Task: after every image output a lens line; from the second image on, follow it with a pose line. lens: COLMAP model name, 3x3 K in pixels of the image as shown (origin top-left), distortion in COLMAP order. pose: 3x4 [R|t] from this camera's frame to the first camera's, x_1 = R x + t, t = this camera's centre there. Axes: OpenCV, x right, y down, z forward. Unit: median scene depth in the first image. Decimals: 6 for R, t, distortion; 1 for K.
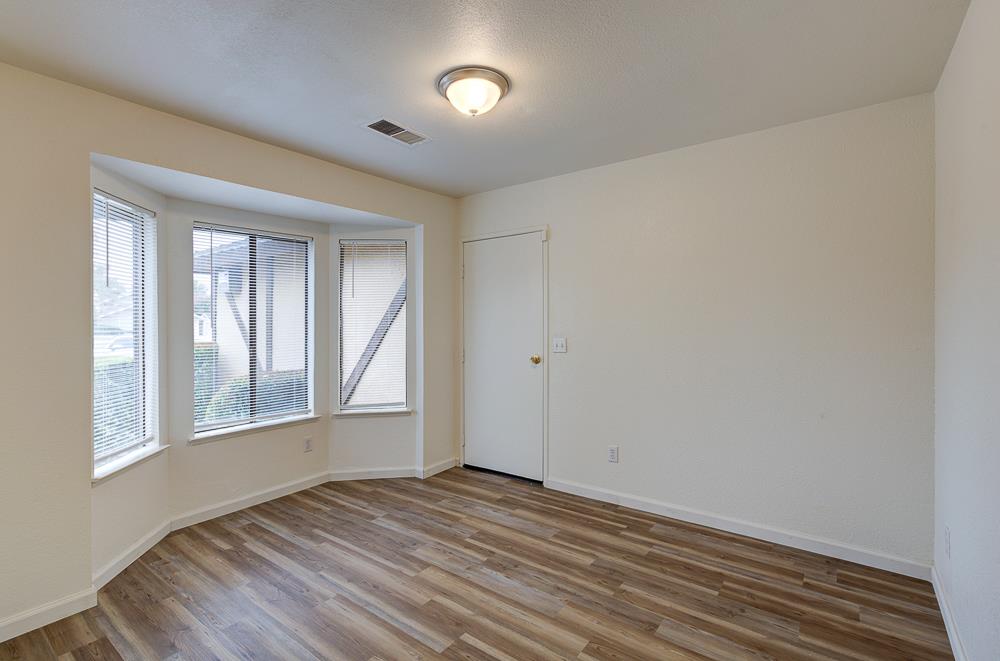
lens RADIAL K [[452.8, 0, 496.1], [0, 452.8, 321.2], [0, 0, 1]] dist [0.001340, 0.002400]
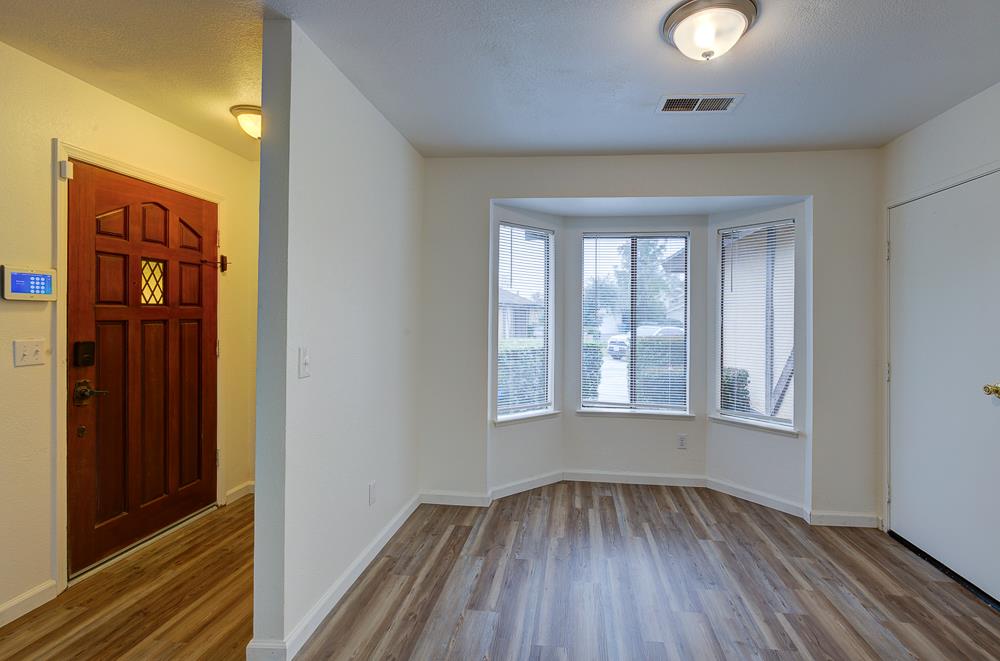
lens RADIAL K [[469.7, 0, 538.6], [0, 469.7, 310.0], [0, 0, 1]] dist [0.006393, 0.000516]
pose [[0.533976, 0.007540, -0.845466, 0.326687], [-0.021386, 0.999761, -0.004591, -0.003695], [0.845229, 0.020532, 0.534009, 0.212556]]
